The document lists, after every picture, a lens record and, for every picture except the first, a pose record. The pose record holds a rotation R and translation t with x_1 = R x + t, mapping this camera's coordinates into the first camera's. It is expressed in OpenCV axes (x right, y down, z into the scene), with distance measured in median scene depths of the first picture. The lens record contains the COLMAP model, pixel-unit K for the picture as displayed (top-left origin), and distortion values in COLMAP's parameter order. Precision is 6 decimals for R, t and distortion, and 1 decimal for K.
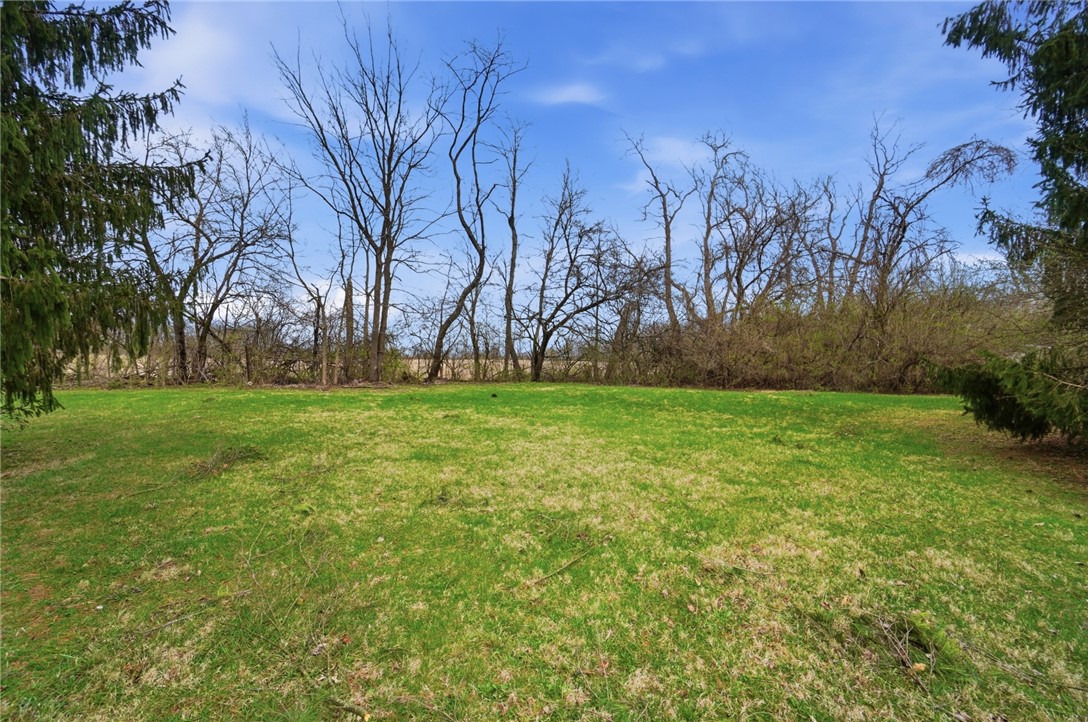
lens RADIAL K [[499.3, 0, 544.0], [0, 499.3, 361.0], [0, 0, 1]] dist [-0.022324, 0.000086]
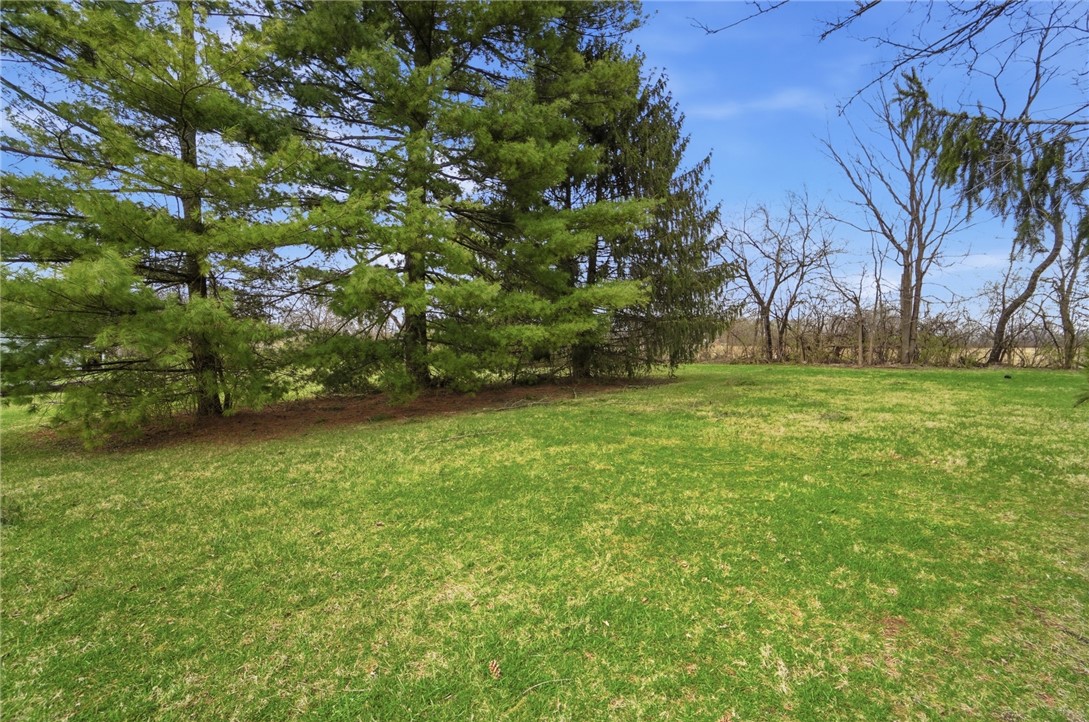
lens RADIAL K [[485.6, 0, 540.5], [0, 485.6, 357.3], [0, 0, 1]] dist [-0.063374, 0.022843]
pose [[0.406833, 0.012939, -0.913411, 0.340629], [0.011512, 0.999748, 0.019289, -0.005918], [0.913430, -0.018363, 0.406581, -0.259477]]
